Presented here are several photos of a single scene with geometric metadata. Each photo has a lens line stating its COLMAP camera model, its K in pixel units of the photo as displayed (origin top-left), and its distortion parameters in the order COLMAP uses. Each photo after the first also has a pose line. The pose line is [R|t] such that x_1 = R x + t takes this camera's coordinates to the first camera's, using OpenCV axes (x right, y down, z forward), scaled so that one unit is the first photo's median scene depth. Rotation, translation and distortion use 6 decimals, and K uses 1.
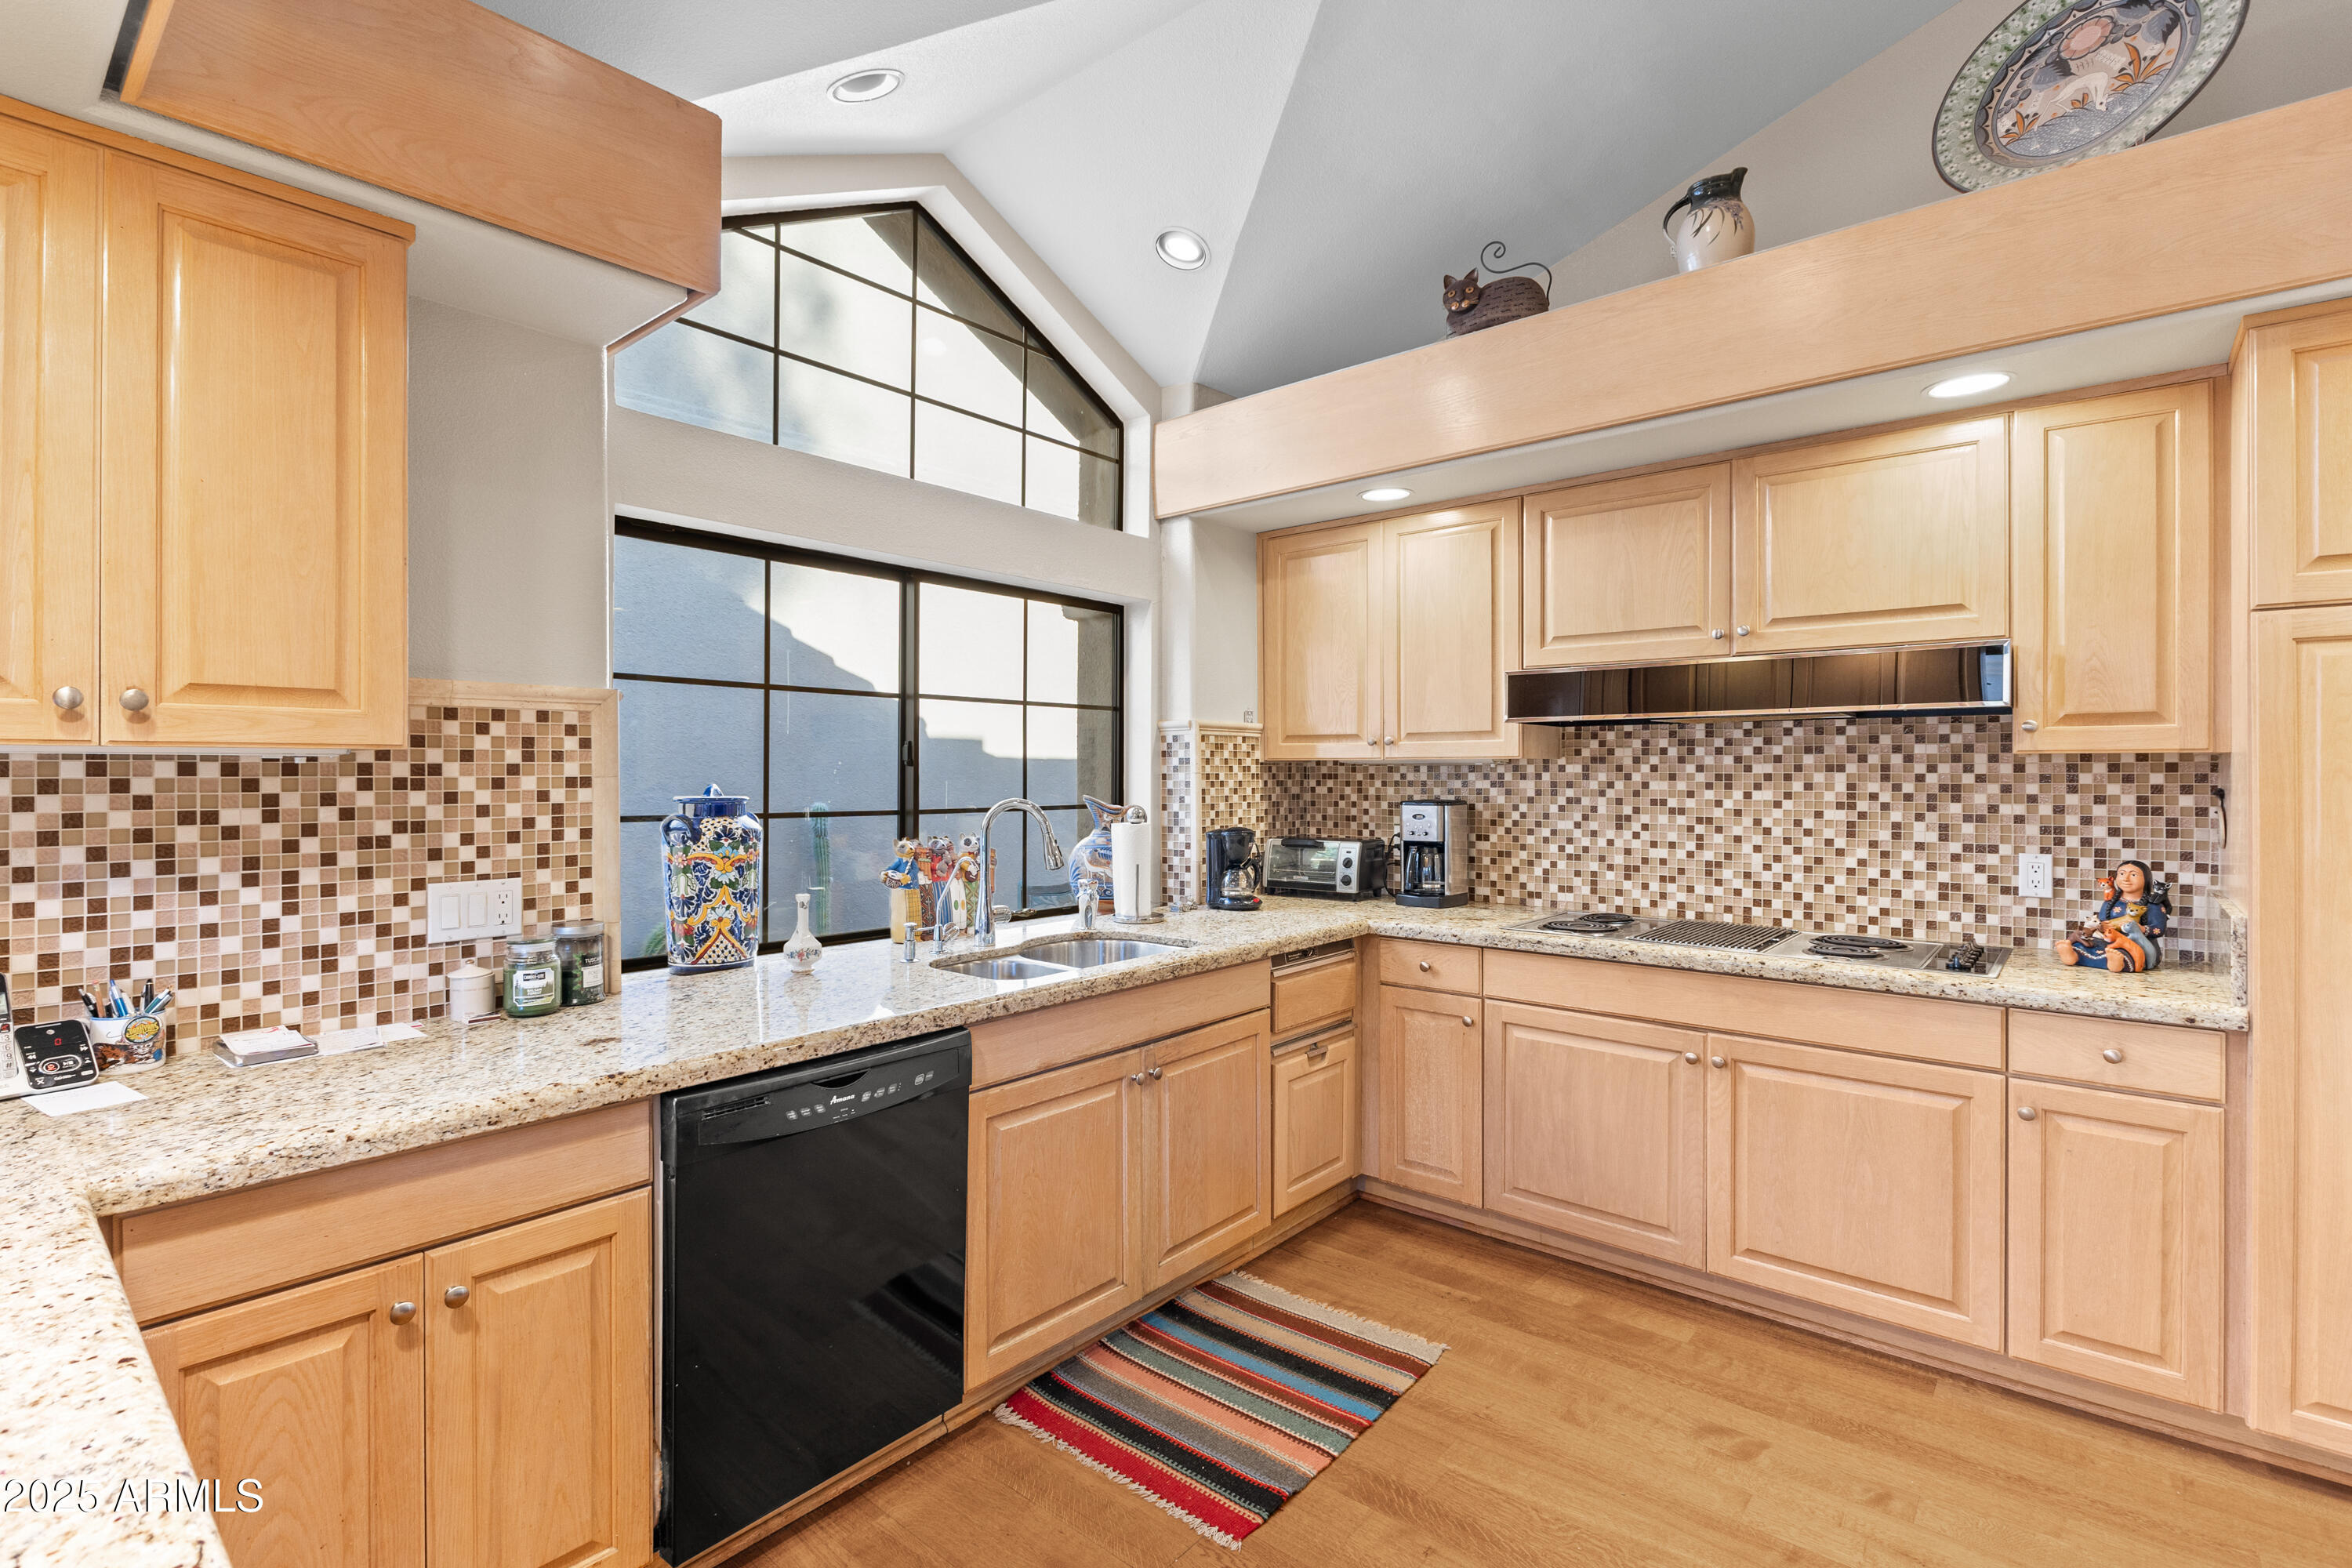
lens RADIAL K [[1060.8, 0, 1162.2], [0, 1060.8, 770.6], [0, 0, 1]] dist [-0.002298, 0.000200]
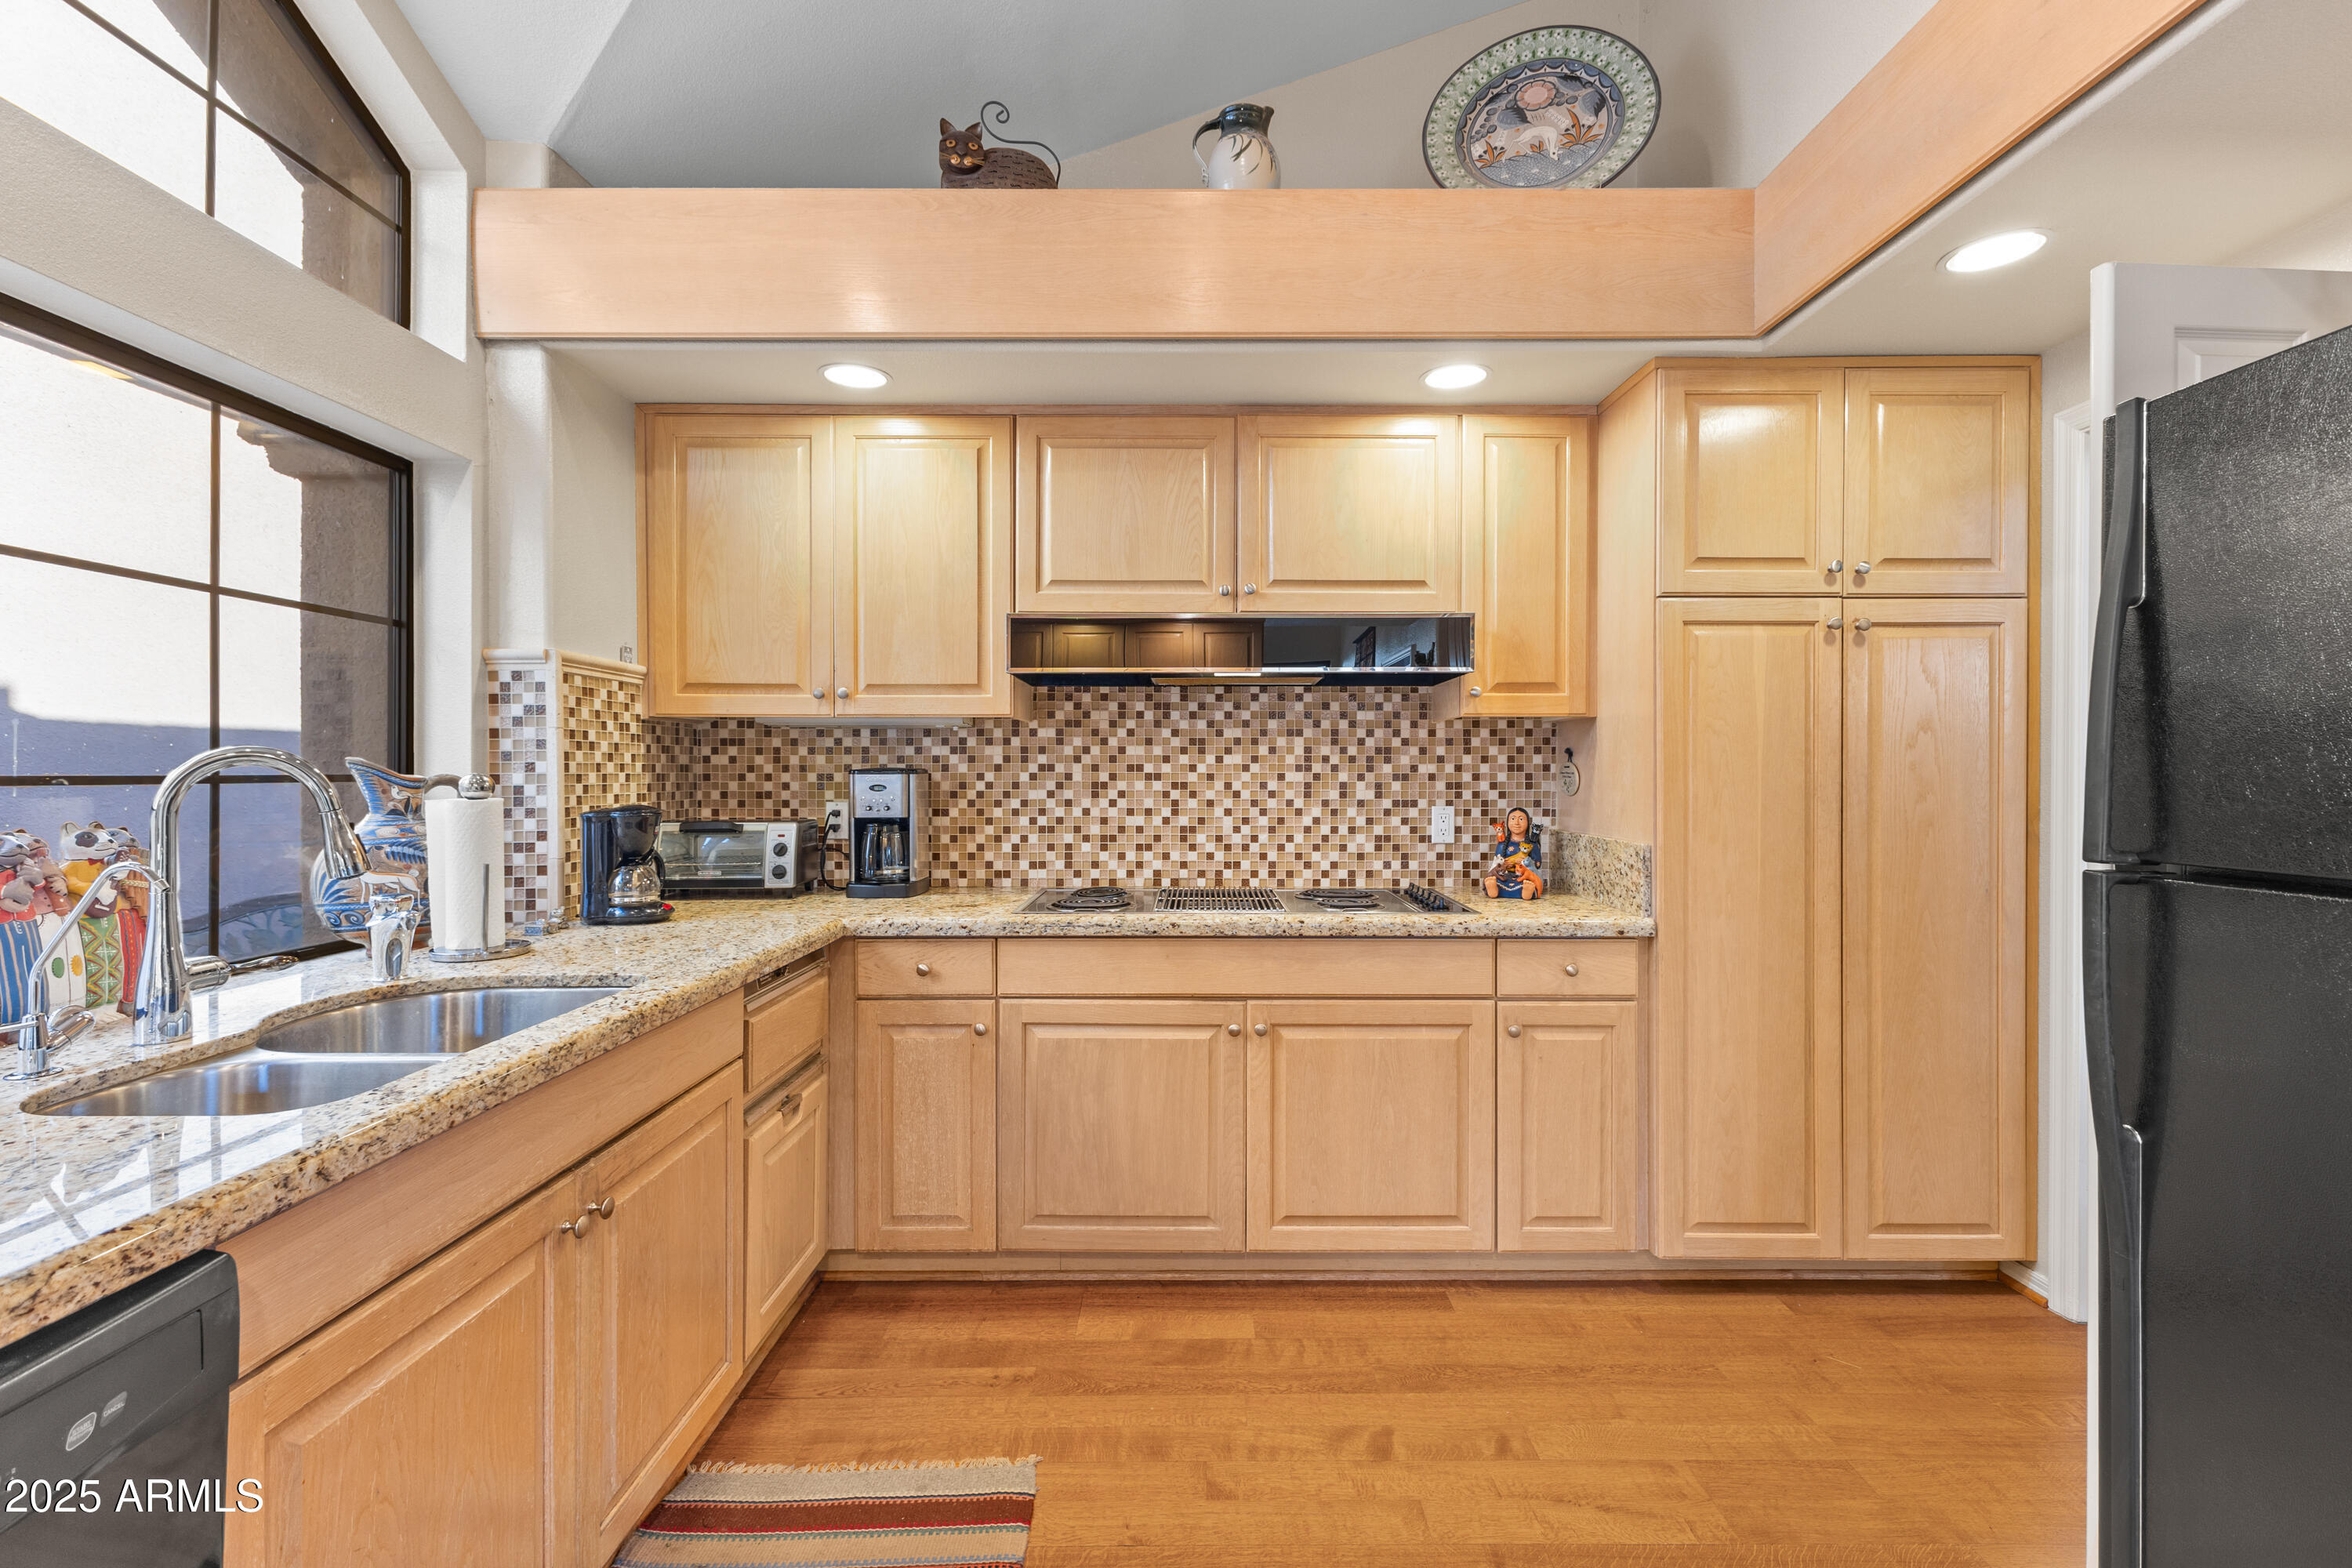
lens RADIAL K [[1011.9, 0, 1174.5], [0, 1011.9, 773.2], [0, 0, 1]] dist [0.011110, 0.000507]
pose [[0.755816, -0.000271, 0.654784, -0.111683], [-0.002444, 0.999992, 0.003236, 0.033413], [-0.654779, -0.004046, 0.755809, 0.297796]]
